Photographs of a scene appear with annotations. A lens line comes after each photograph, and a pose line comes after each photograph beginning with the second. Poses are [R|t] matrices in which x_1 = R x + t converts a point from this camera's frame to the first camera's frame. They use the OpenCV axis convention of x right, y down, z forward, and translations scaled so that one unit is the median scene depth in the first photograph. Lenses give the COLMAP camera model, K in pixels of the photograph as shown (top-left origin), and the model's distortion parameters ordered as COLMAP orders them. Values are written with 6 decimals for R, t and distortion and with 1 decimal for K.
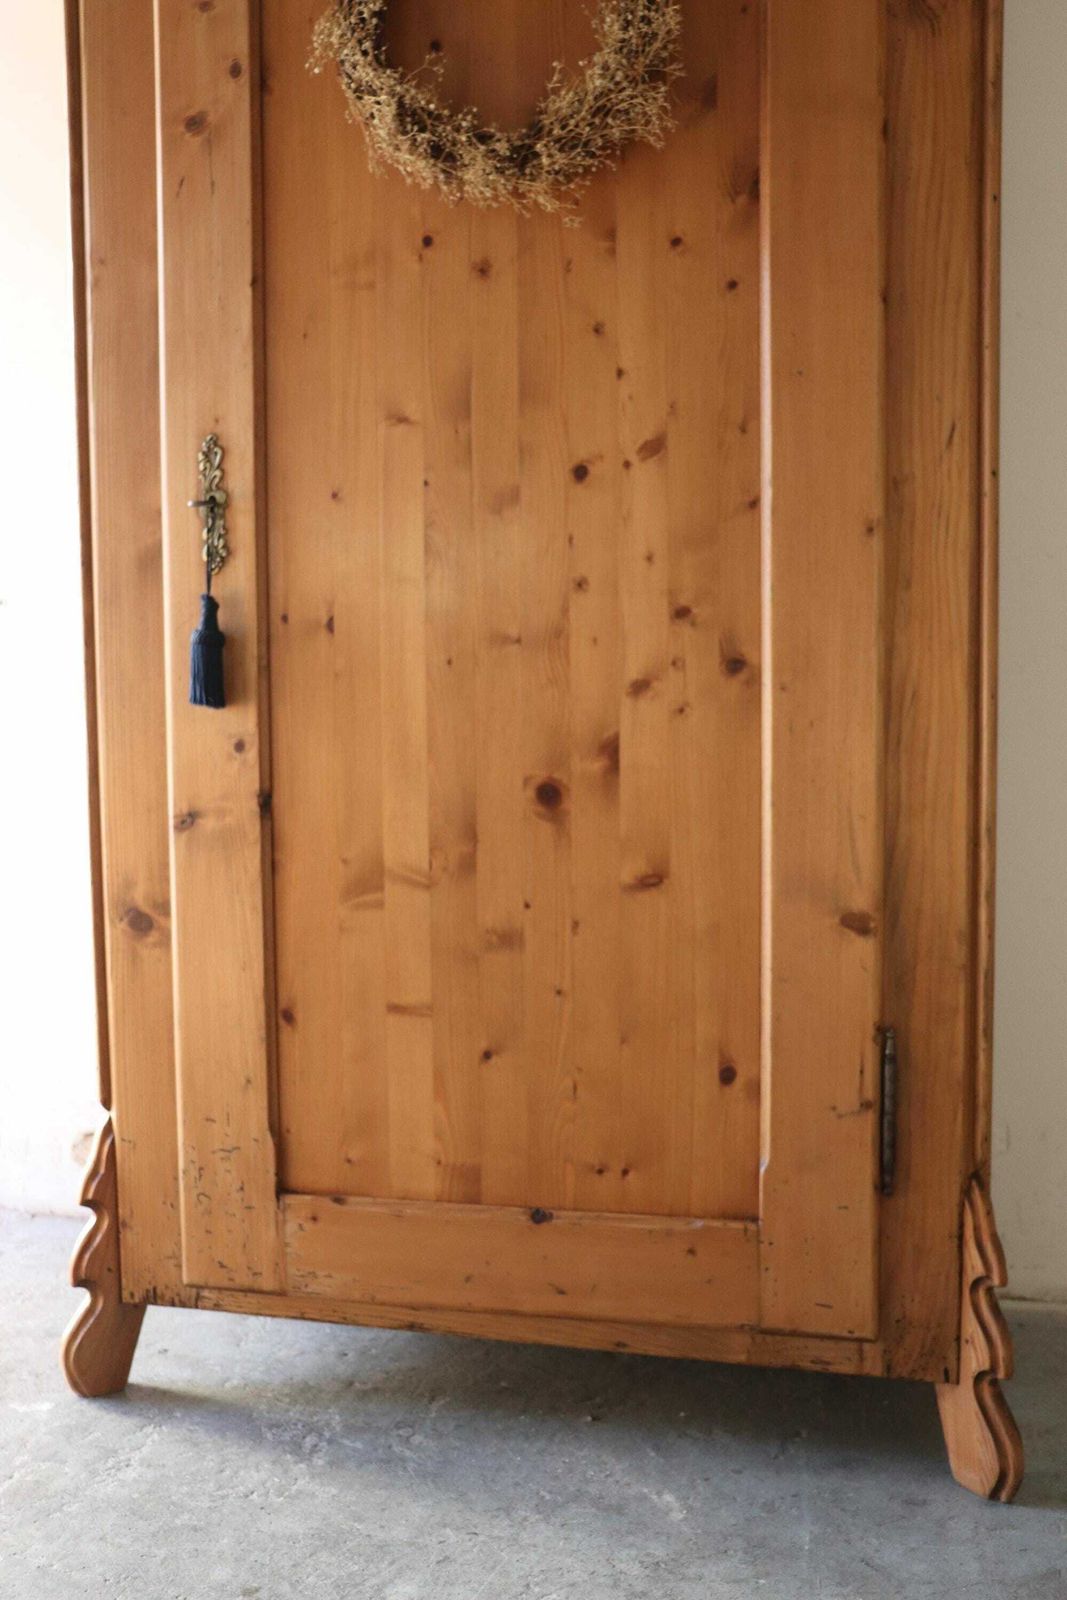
lens RADIAL K [[1640.8, 0, 511.8], [0, 1640.8, 785.3], [0, 0, 1]] dist [-0.122076, 0.231865]
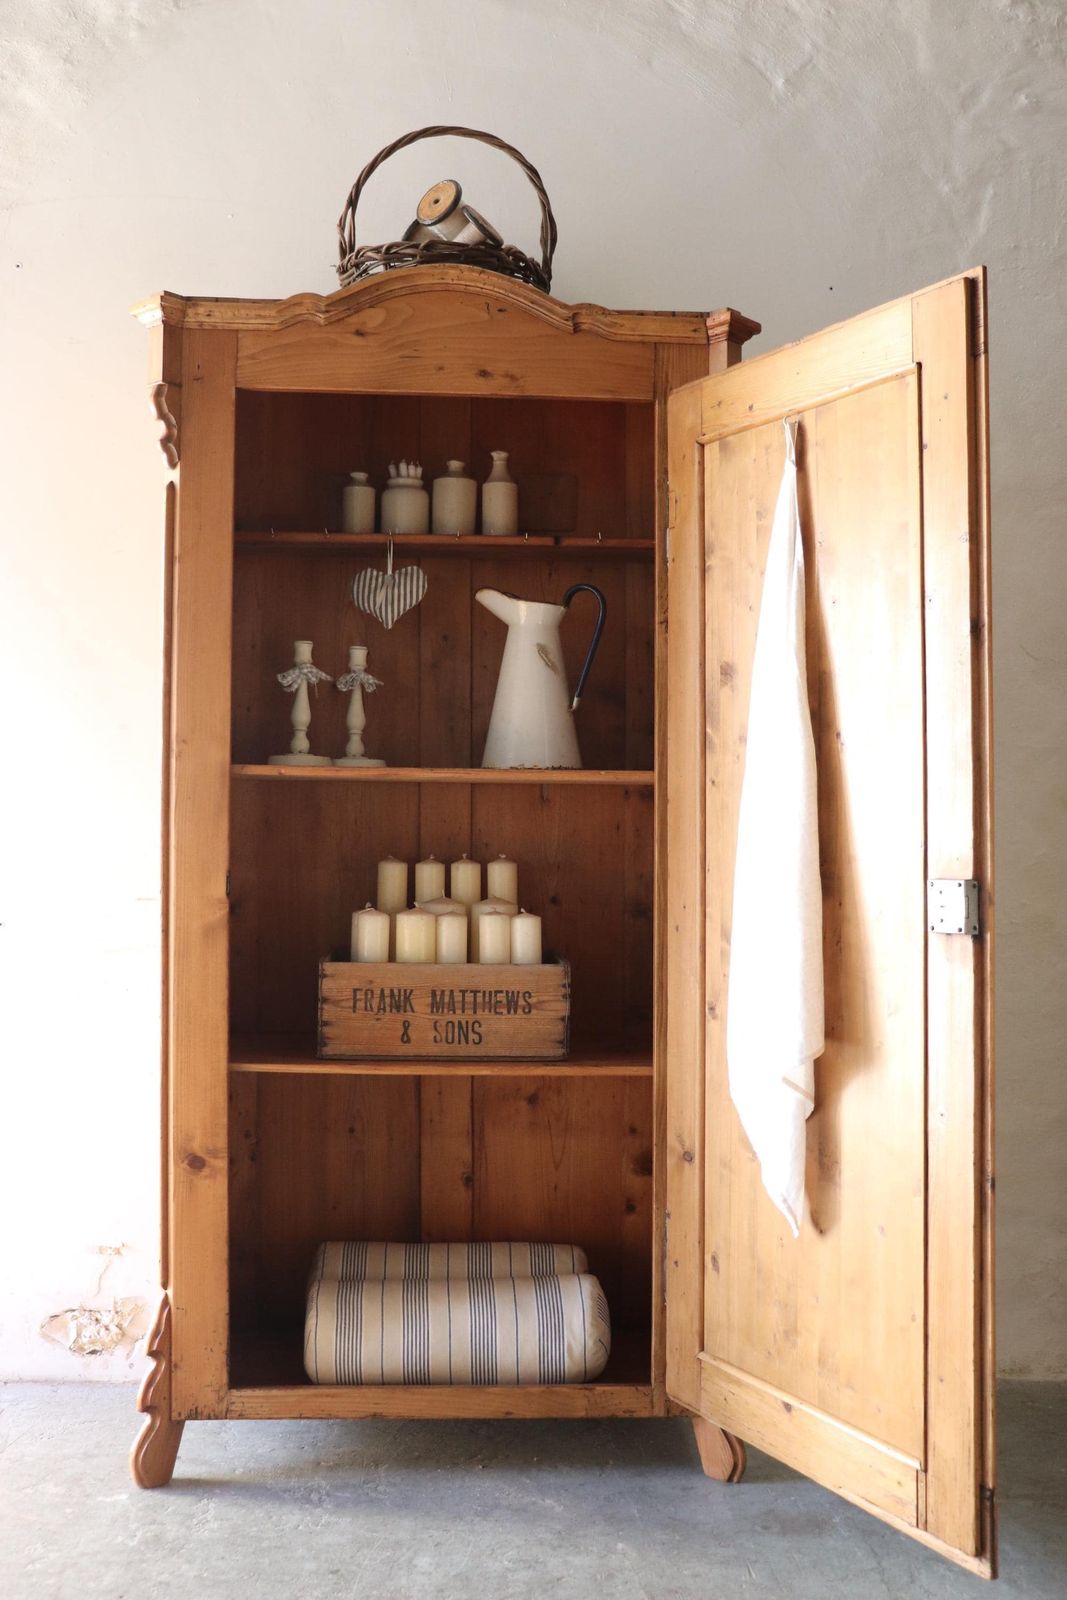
lens RADIAL K [[1640.8, 0, 511.8], [0, 1640.8, 785.3], [0, 0, 1]] dist [-0.122076, 0.231865]
pose [[0.957660, 0.022603, 0.287012, -0.419242], [0.009136, 0.994025, -0.108767, -0.108028], [-0.287755, 0.106784, 0.951732, -0.629966]]
